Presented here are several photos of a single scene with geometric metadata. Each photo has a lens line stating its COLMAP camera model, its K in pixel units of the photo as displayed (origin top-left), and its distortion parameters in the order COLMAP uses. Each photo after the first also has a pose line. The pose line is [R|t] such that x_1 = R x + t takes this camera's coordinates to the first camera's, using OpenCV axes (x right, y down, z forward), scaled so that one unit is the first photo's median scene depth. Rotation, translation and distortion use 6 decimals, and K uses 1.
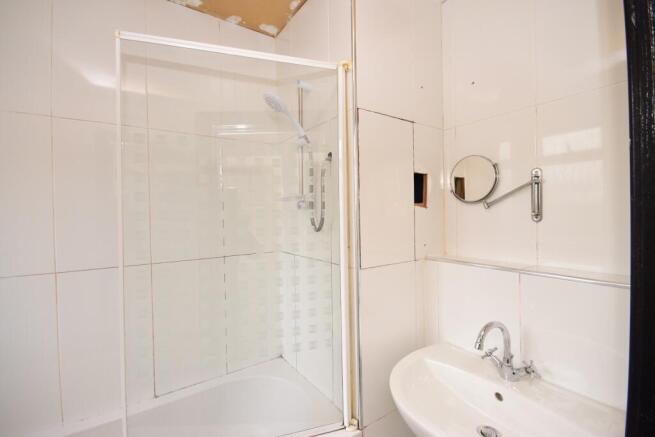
lens RADIAL K [[286.3, 0, 326.6], [0, 286.3, 214.8], [0, 0, 1]] dist [0.009473, -0.014906]
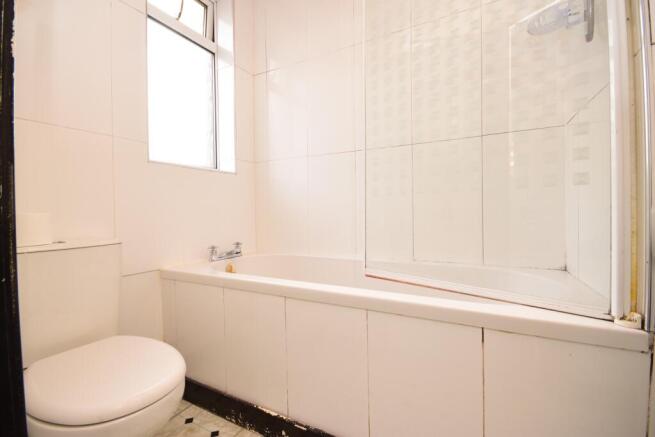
lens RADIAL K [[286.3, 0, 326.6], [0, 286.3, 214.8], [0, 0, 1]] dist [0.009473, -0.014906]
pose [[0.454445, 0.017303, -0.890607, 0.273156], [0.001284, 0.999798, 0.020079, 0.436734], [0.890774, -0.010268, 0.454331, 0.167339]]
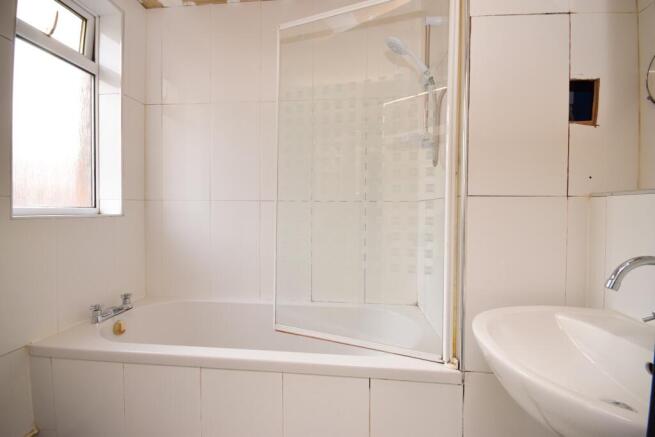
lens RADIAL K [[286.3, 0, 326.6], [0, 286.3, 214.8], [0, 0, 1]] dist [0.009473, -0.014906]
pose [[0.764679, 0.031952, -0.643619, 0.311785], [-0.022709, 0.999486, 0.022639, 0.205459], [0.644011, -0.002696, 0.765011, 0.021217]]
